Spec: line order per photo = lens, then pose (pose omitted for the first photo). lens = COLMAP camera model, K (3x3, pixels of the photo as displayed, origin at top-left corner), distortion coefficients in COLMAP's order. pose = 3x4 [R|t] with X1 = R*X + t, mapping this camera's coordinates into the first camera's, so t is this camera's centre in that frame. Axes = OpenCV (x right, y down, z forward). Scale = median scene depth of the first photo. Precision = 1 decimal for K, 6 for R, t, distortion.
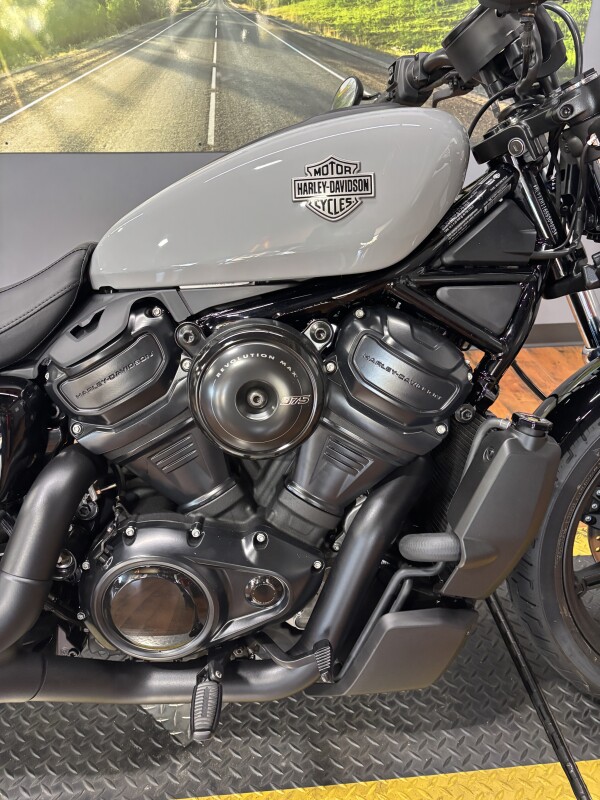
lens RADIAL K [[584.9, 0, 300.0], [0, 584.9, 400.0], [0, 0, 1]] dist [0.001886, -0.010845]
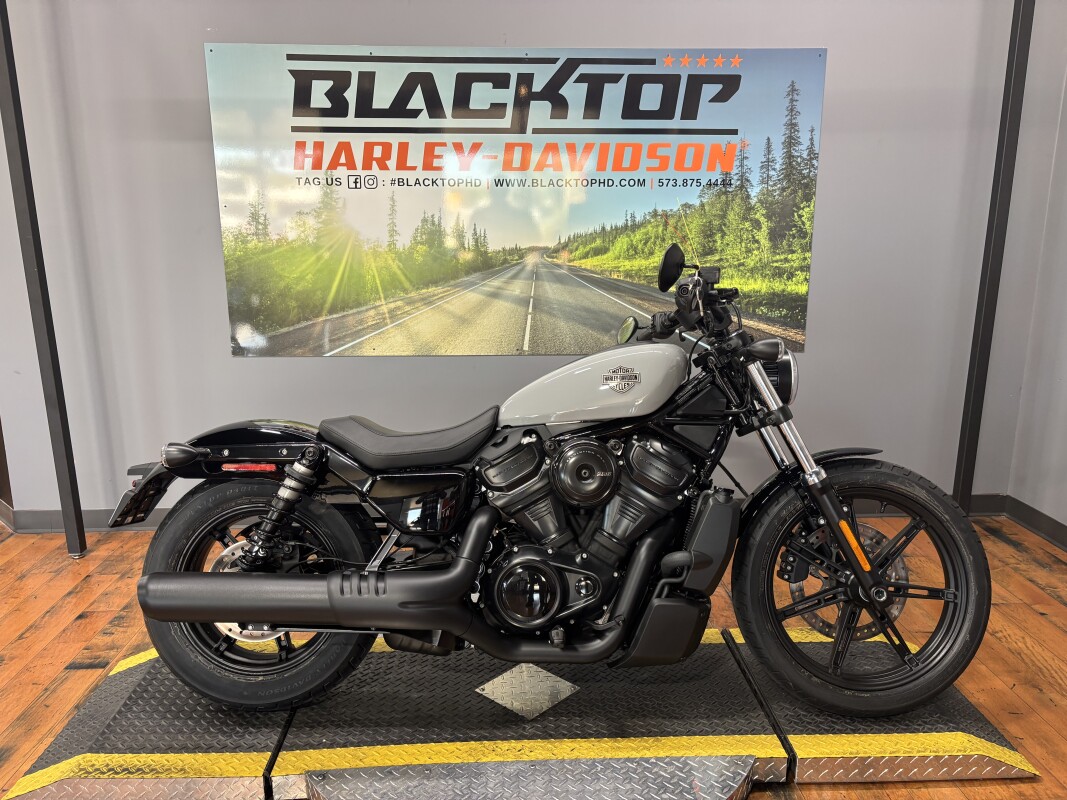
lens RADIAL K [[718.0, 0, 533.7], [0, 718.0, 382.6], [0, 0, 1]] dist [-0.002998, -0.050594]
pose [[0.997843, 0.004975, -0.065458, -0.077380], [-0.027195, 0.938870, -0.343196, 0.475369], [0.059749, 0.344236, 0.936980, -1.250244]]
